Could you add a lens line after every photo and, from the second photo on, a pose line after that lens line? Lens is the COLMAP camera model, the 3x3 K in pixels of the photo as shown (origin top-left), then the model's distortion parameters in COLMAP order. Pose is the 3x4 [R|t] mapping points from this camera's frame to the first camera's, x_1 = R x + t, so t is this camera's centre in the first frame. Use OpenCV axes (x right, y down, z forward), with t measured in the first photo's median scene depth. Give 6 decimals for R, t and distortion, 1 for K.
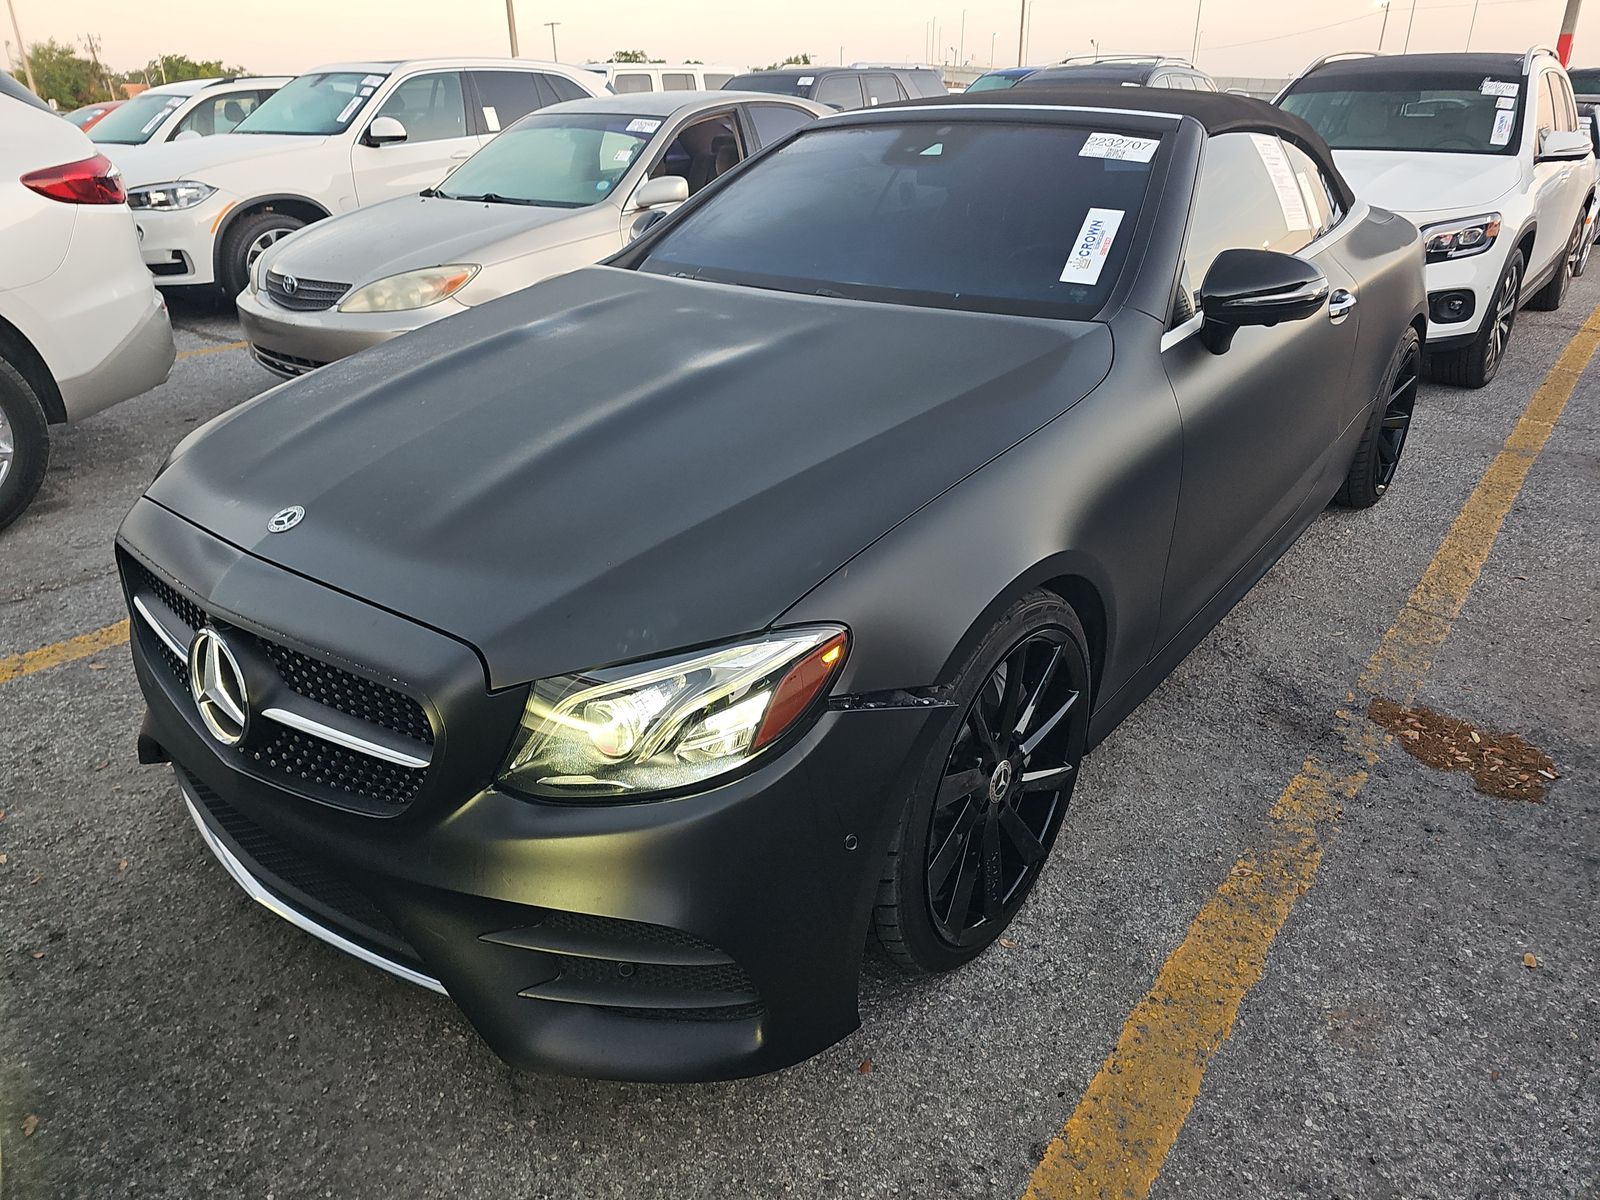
lens RADIAL K [[1023.2, 0, 829.9], [0, 1023.2, 606.8], [0, 0, 1]] dist [0.039213, -0.030754]
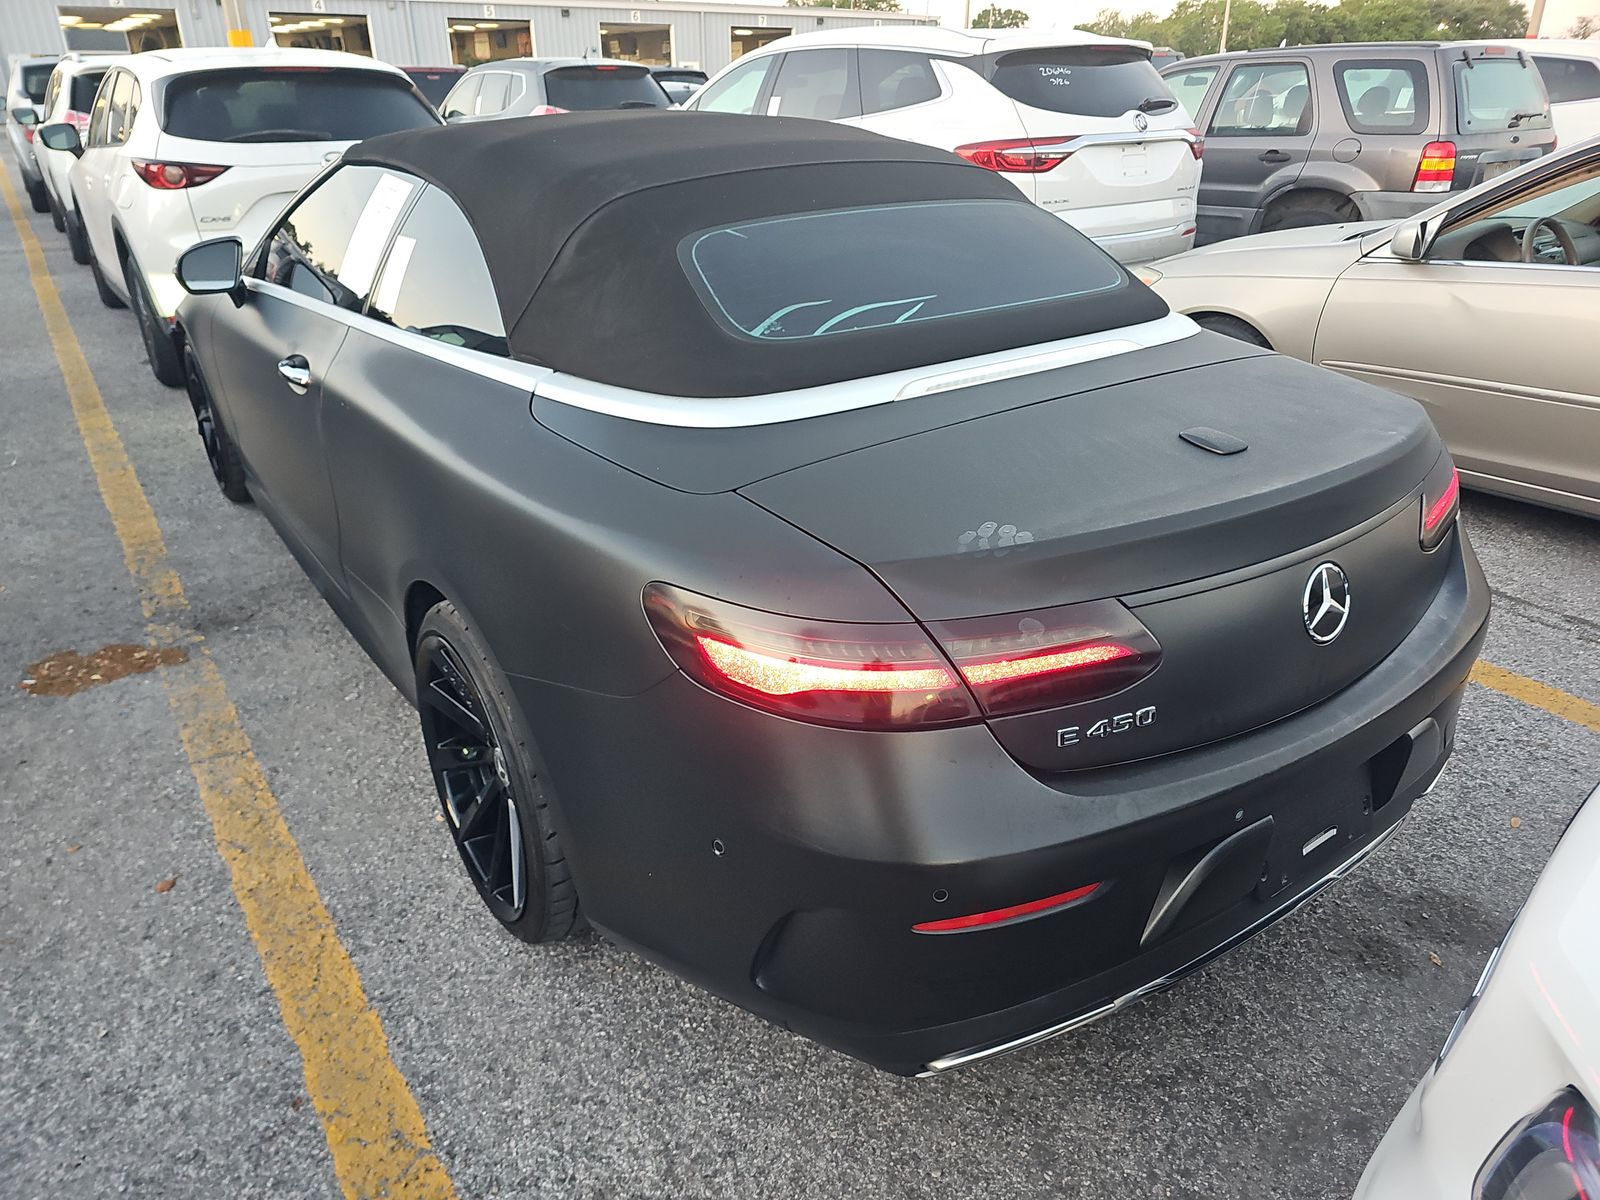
lens RADIAL K [[1008.1, 0, 772.0], [0, 1008.1, 593.8], [0, 0, 1]] dist [0.034972, -0.033942]
pose [[-0.283401, 0.420052, -0.862114, 1.386881], [-0.442150, 0.740491, 0.506140, -0.887384], [0.850992, 0.524624, -0.024130, 1.659979]]
